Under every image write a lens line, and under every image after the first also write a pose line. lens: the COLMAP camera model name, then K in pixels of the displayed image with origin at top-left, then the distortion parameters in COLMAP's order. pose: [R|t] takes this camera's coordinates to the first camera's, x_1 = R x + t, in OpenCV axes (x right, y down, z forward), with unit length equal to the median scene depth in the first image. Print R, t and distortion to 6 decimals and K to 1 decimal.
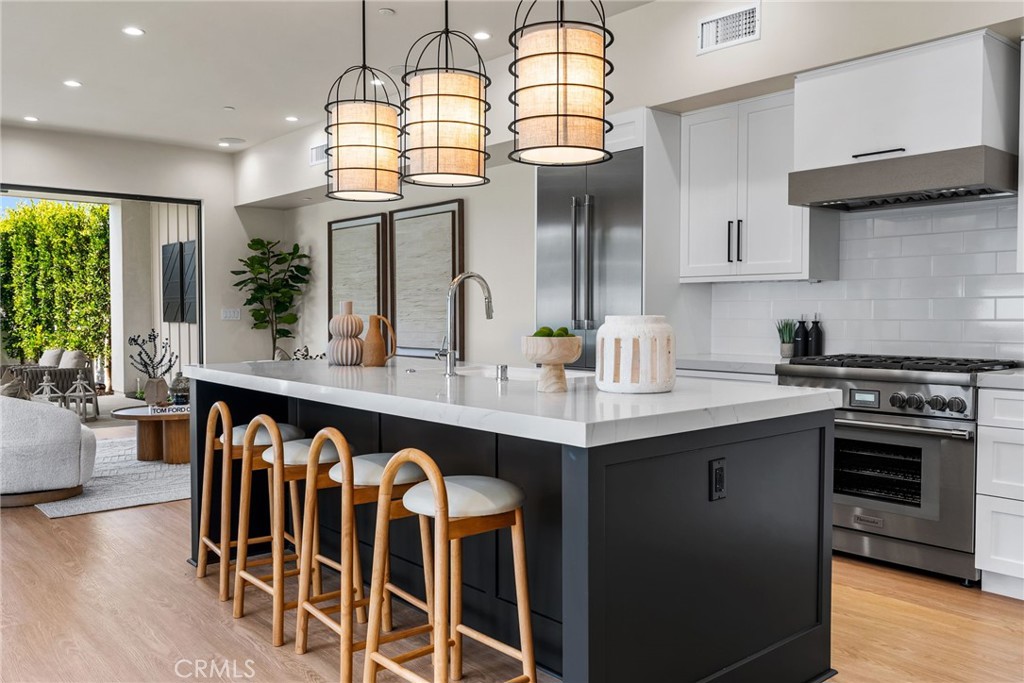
lens RADIAL K [[838.3, 0, 510.6], [0, 838.3, 341.0], [0, 0, 1]] dist [0.000095, 0.003372]
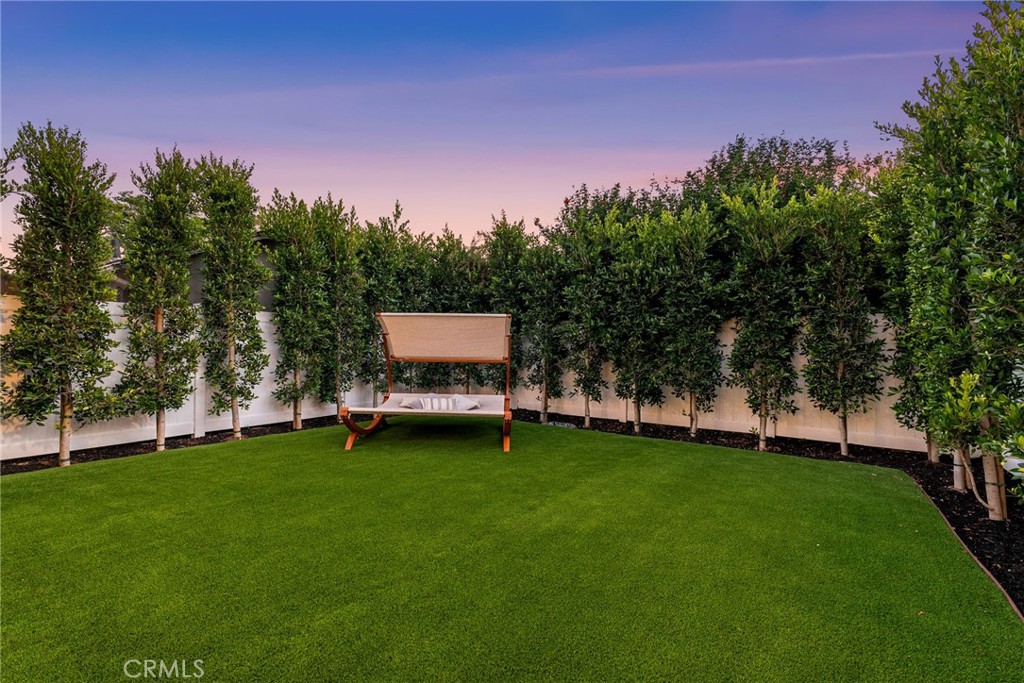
lens RADIAL K [[470.8, 0, 513.4], [0, 470.8, 338.0], [0, 0, 1]] dist [-0.005873, 0.002476]
pose [[0.278209, -0.015440, -0.960397, -1.501014], [-0.044234, 0.998604, -0.028868, -0.065639], [0.959502, 0.050513, 0.277137, 2.680819]]
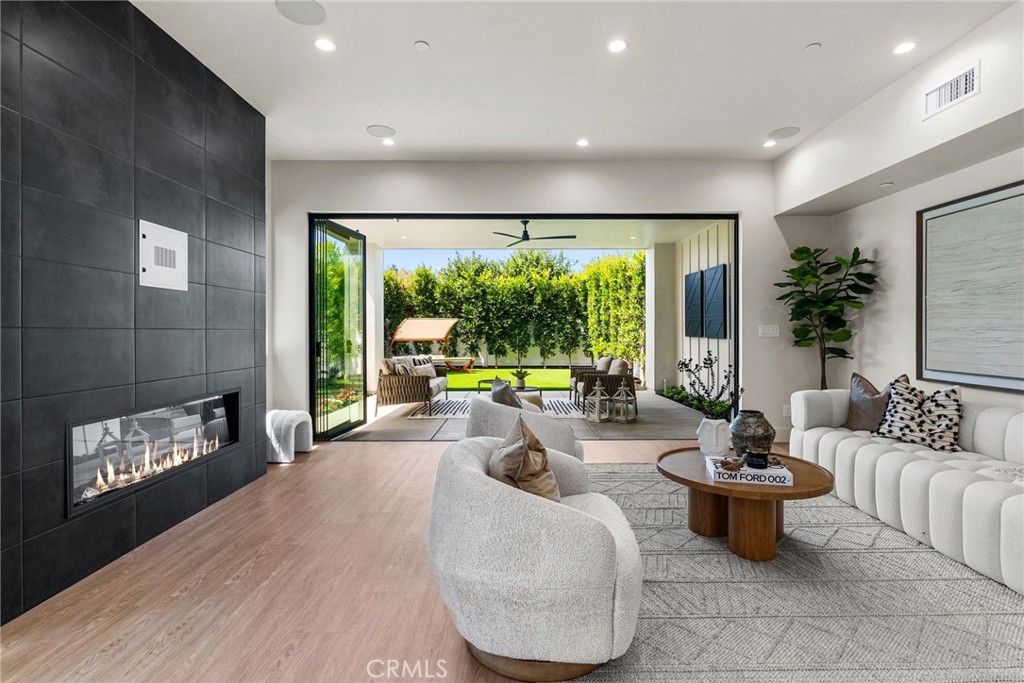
lens RADIAL K [[470.8, 0, 521.3], [0, 470.8, 332.4], [0, 0, 1]] dist [-0.005873, 0.002476]
pose [[0.769015, 0.001569, -0.639229, -0.429456], [-0.018252, 0.999643, -0.019504, -0.029924], [0.638971, 0.026666, 0.768769, 0.849606]]
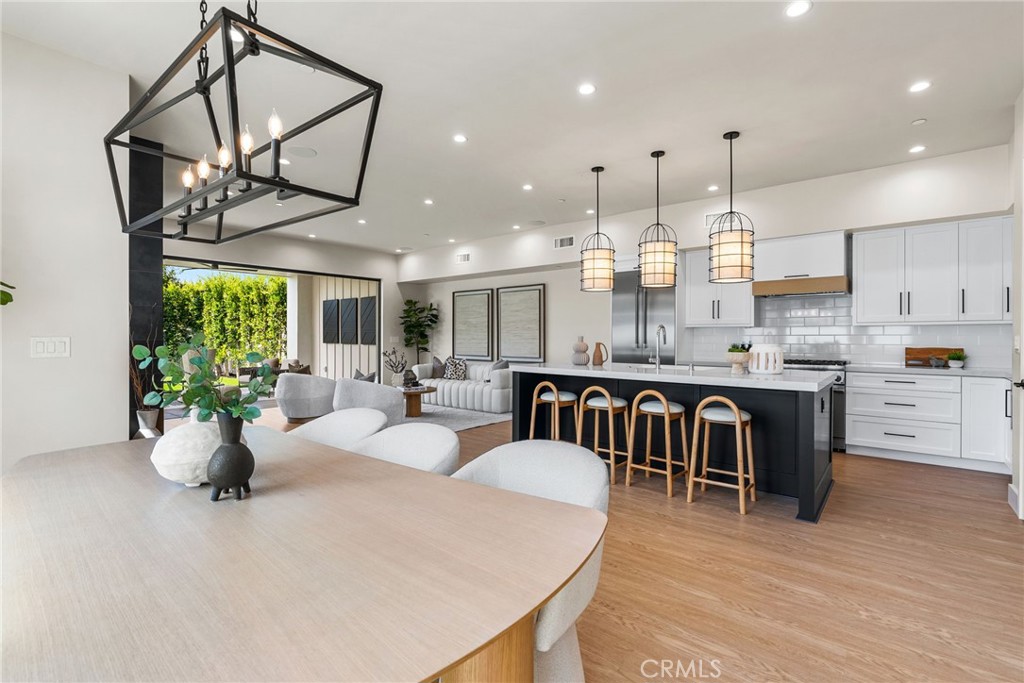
lens RADIAL K [[470.8, 0, 513.0], [0, 470.8, 334.5], [0, 0, 1]] dist [-0.005873, 0.002476]
pose [[0.985737, 0.002803, 0.168271, -0.509667], [0.003629, 0.999275, -0.037899, -0.004310], [-0.168255, 0.037969, 0.985012, -0.172708]]
